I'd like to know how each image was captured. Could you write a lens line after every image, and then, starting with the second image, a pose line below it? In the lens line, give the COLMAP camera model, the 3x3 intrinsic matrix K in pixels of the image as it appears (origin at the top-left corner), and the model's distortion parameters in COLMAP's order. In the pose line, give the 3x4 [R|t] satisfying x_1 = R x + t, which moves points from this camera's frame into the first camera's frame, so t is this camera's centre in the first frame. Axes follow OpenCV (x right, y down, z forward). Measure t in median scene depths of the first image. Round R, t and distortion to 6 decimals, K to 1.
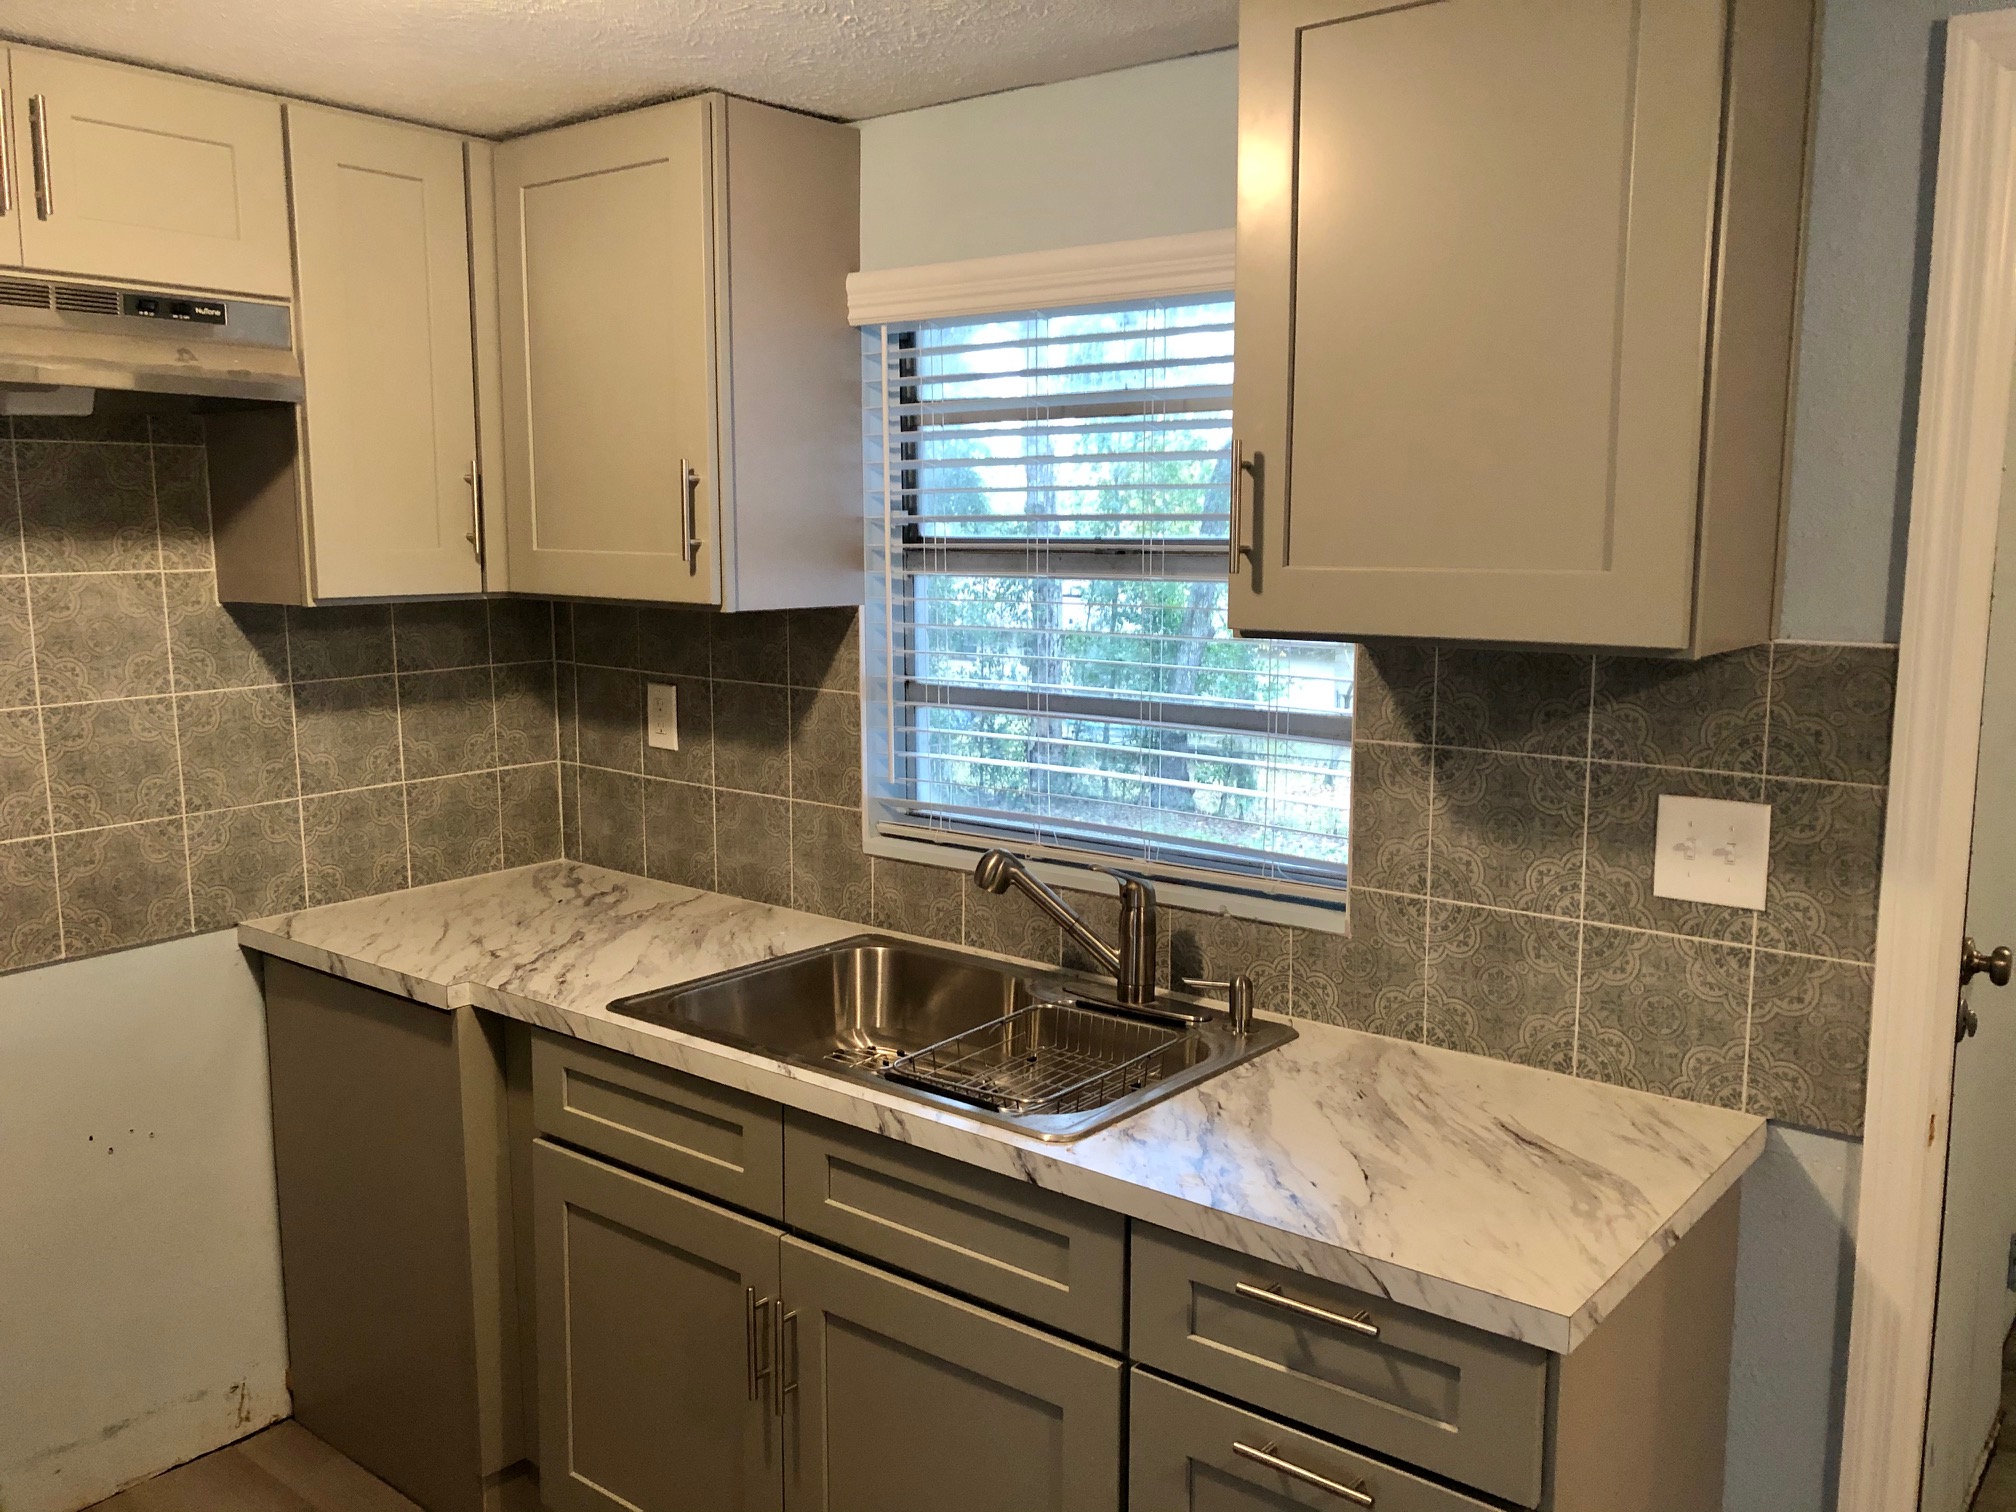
lens RADIAL K [[1657.3, 0, 1004.2], [0, 1657.3, 743.2], [0, 0, 1]] dist [0.035200, -0.000236]
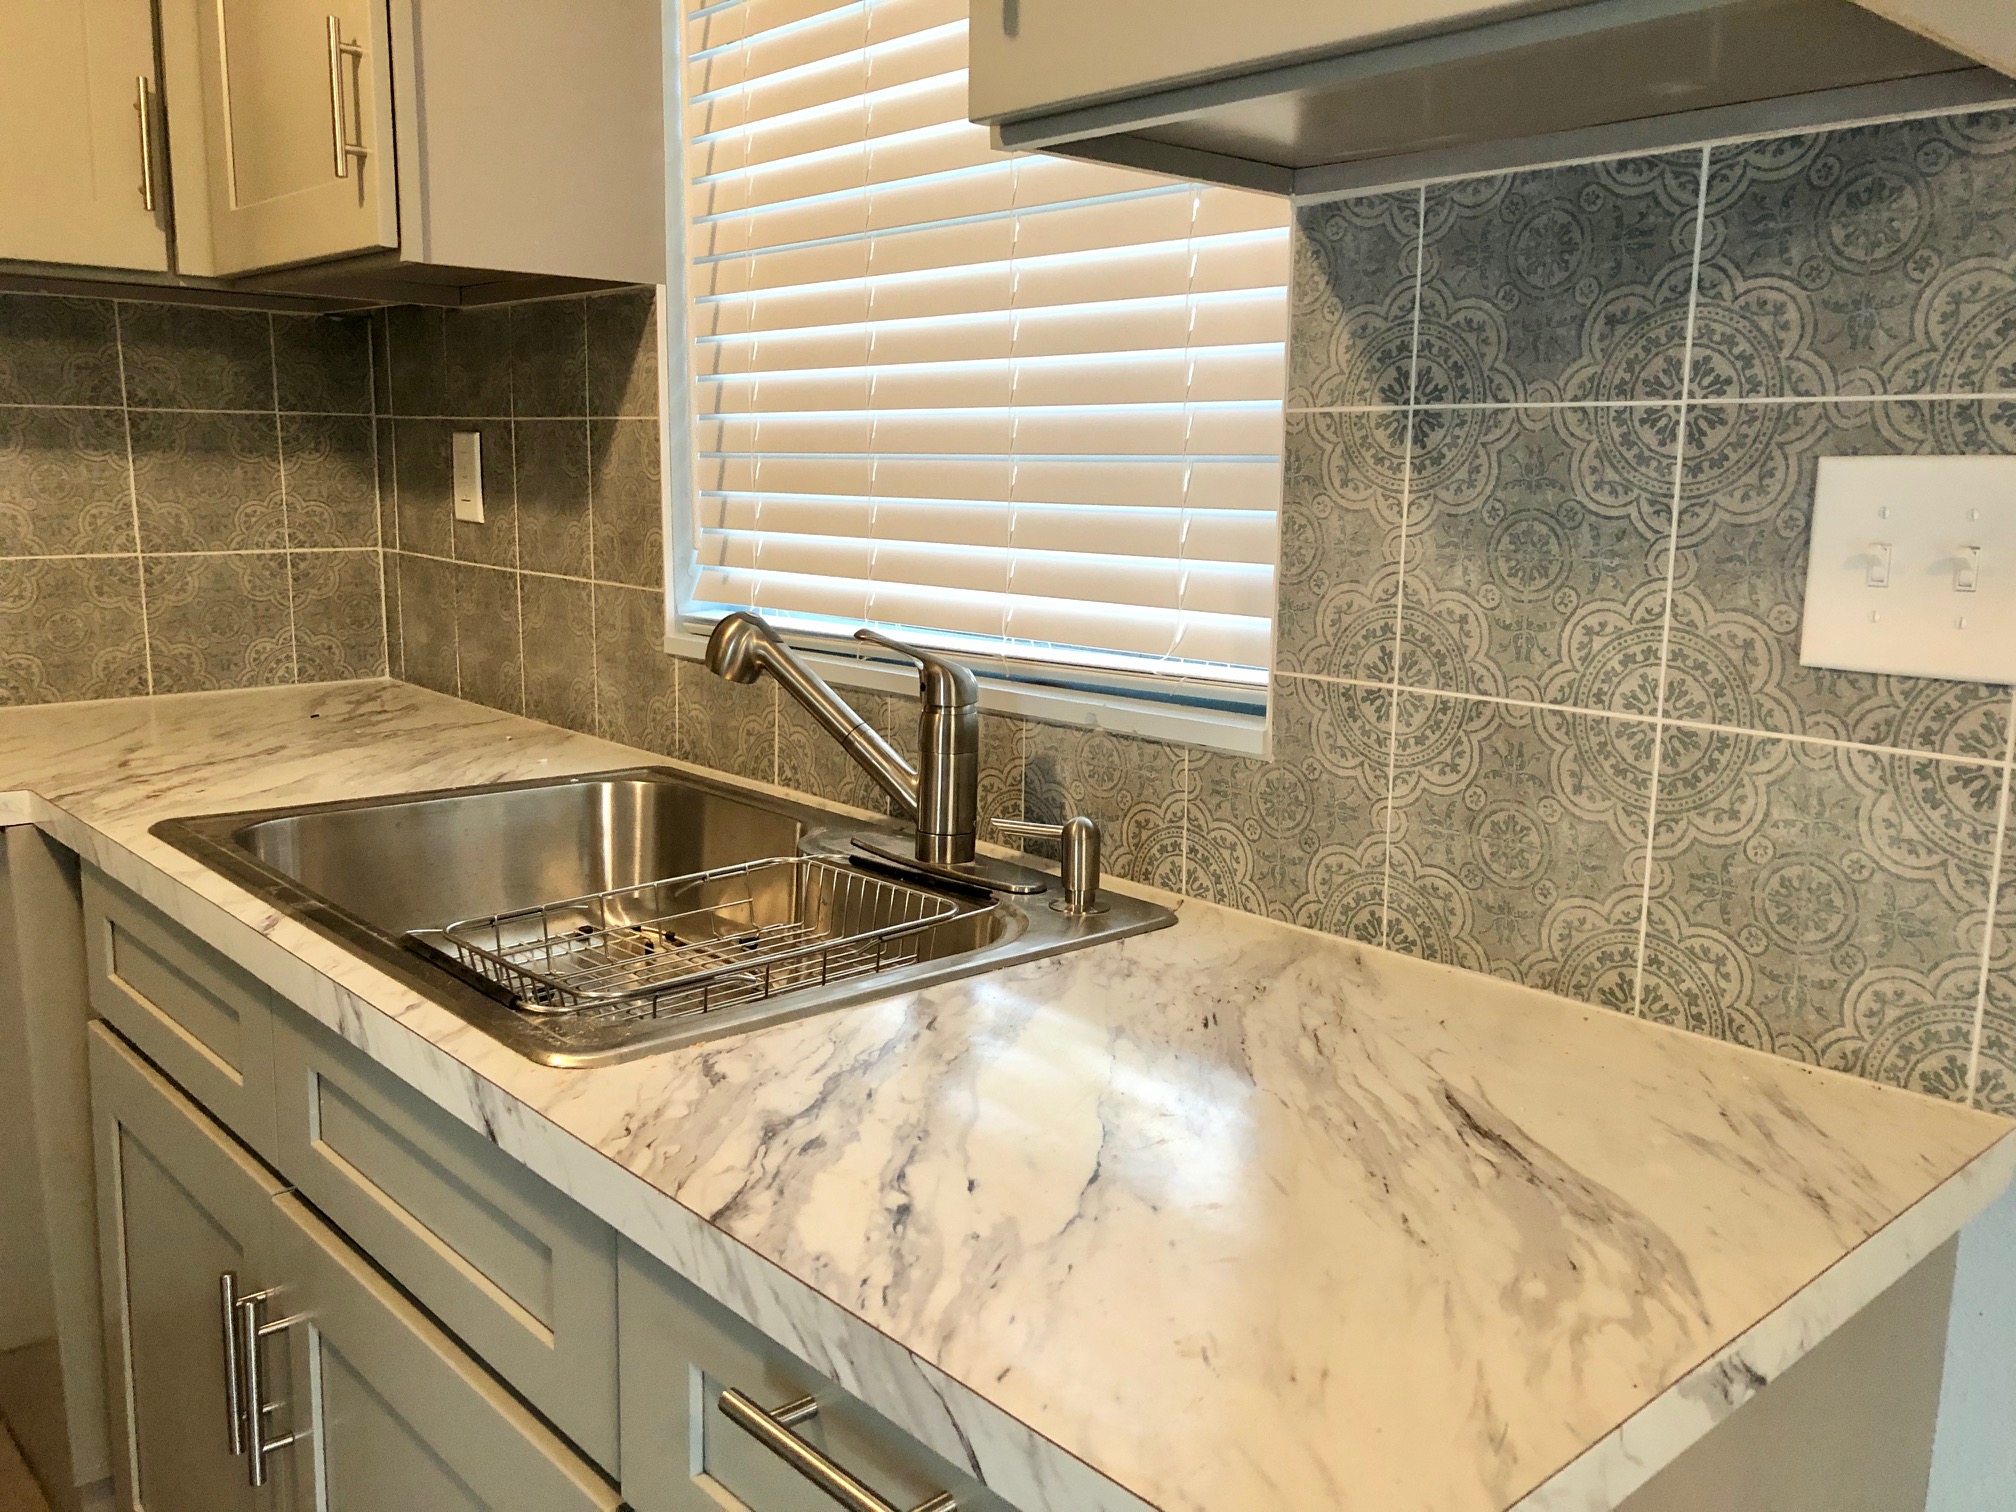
lens RADIAL K [[1657.3, 0, 1017.3], [0, 1657.3, 720.0], [0, 0, 1]] dist [0.035200, -0.000236]
pose [[0.988823, 0.040498, -0.143491, 0.215028], [-0.038228, 0.999097, 0.018545, 0.101040], [0.144112, -0.012852, 0.989478, 0.439369]]
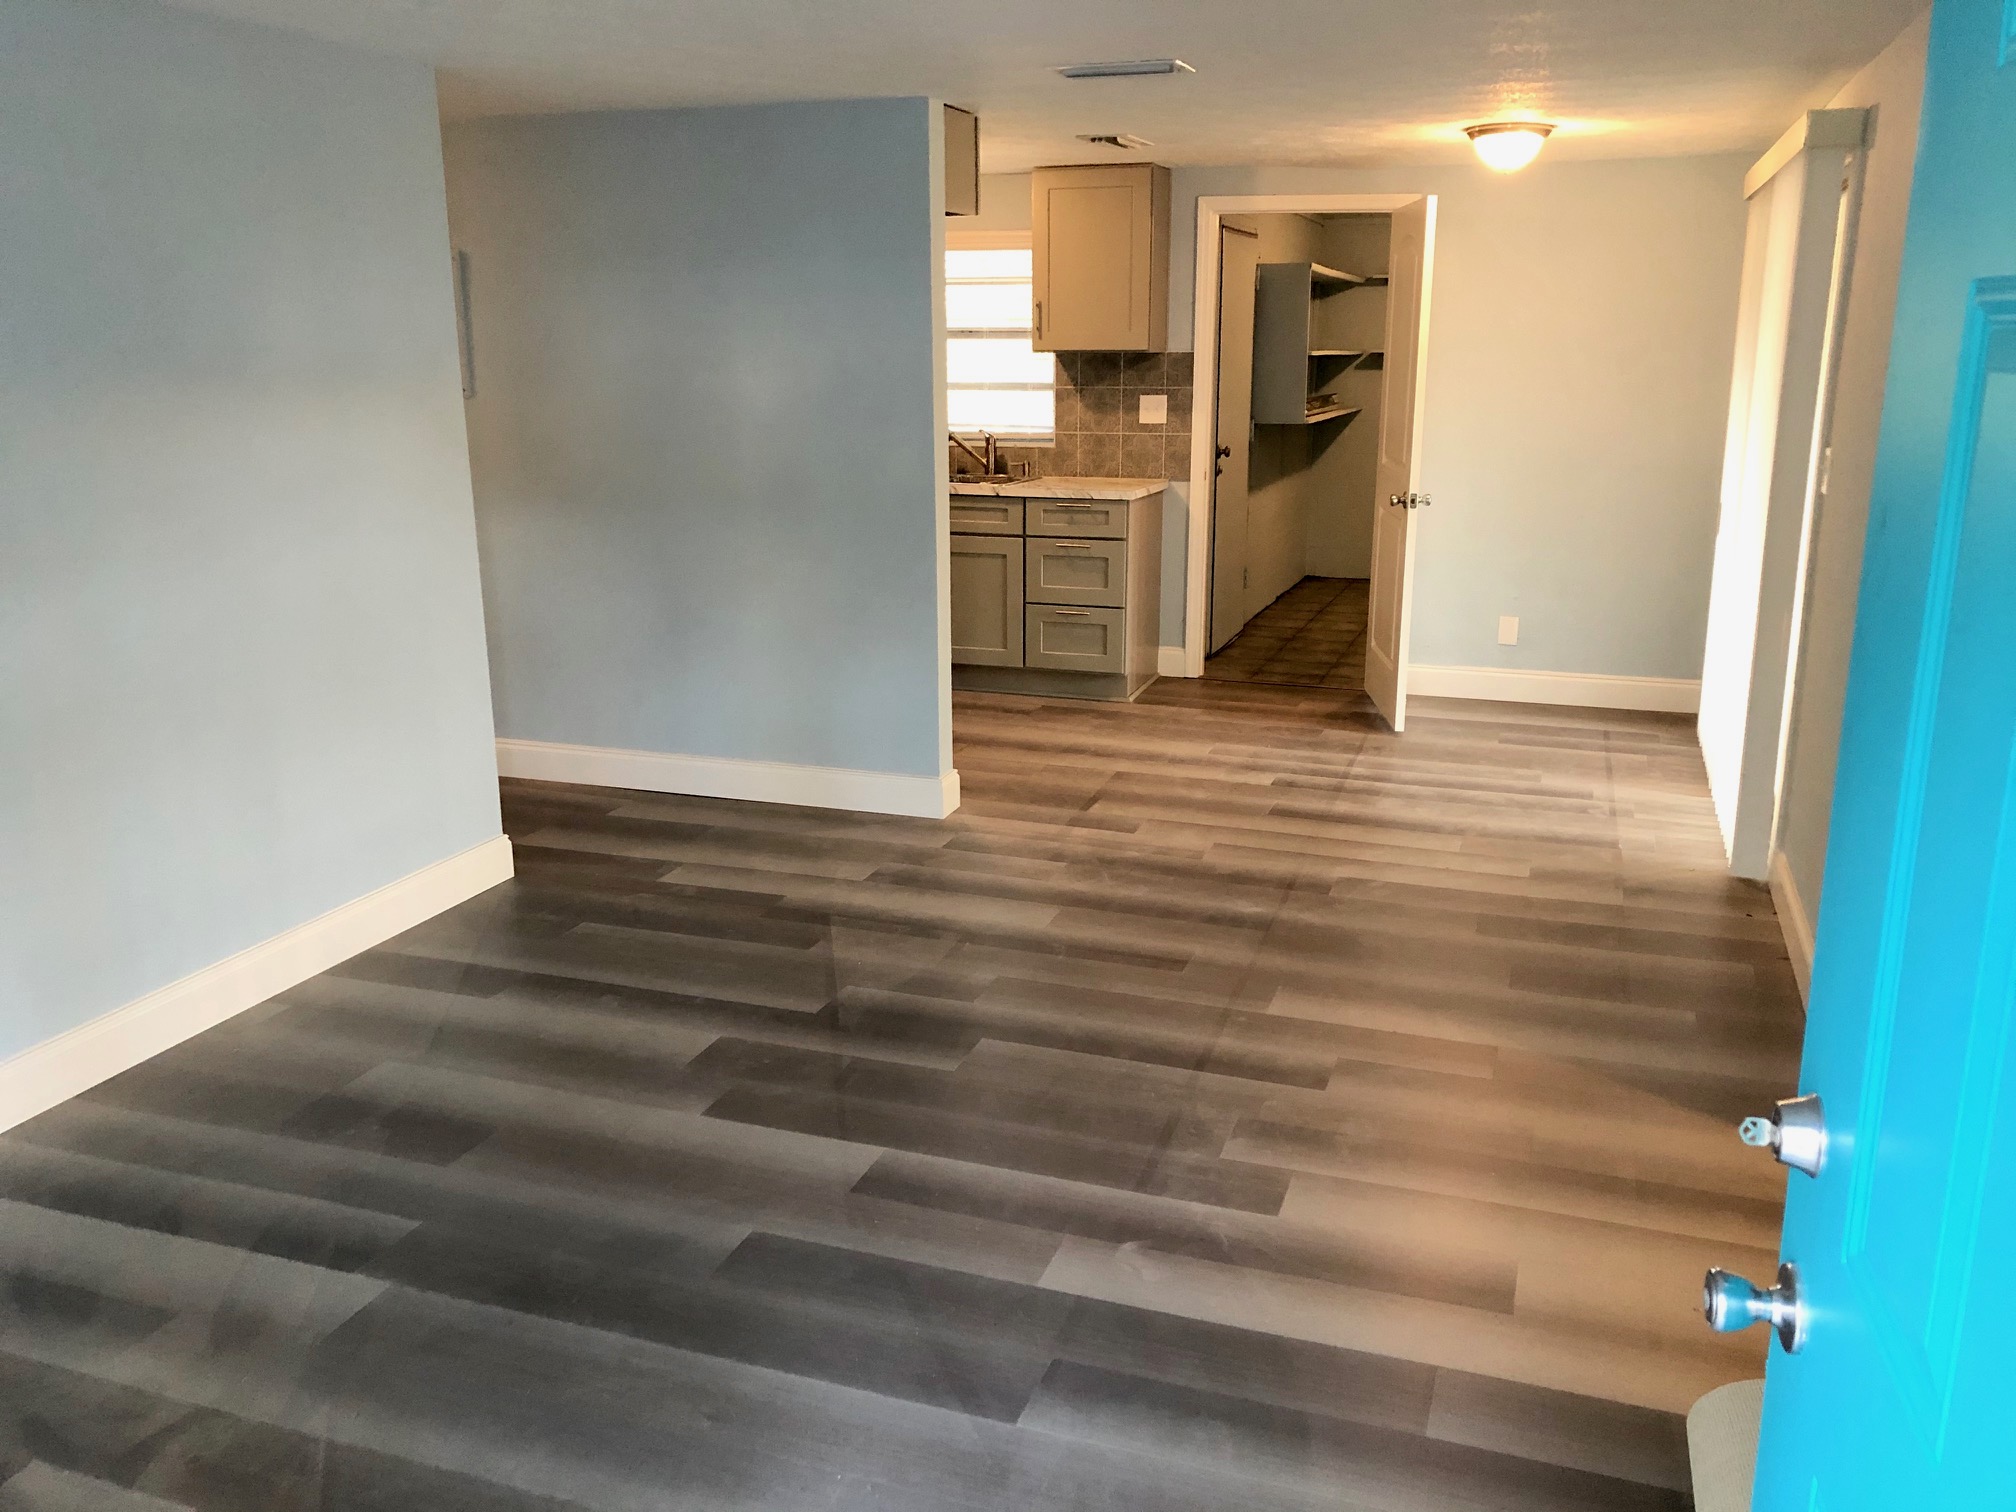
lens RADIAL K [[1657.3, 0, 1003.3], [0, 1657.3, 763.3], [0, 0, 1]] dist [0.035200, -0.000236]
pose [[0.942083, -0.082090, 0.325179, -1.100693], [0.046677, 0.992238, 0.115257, 0.379988], [-0.332117, -0.093403, 0.938602, -2.316642]]
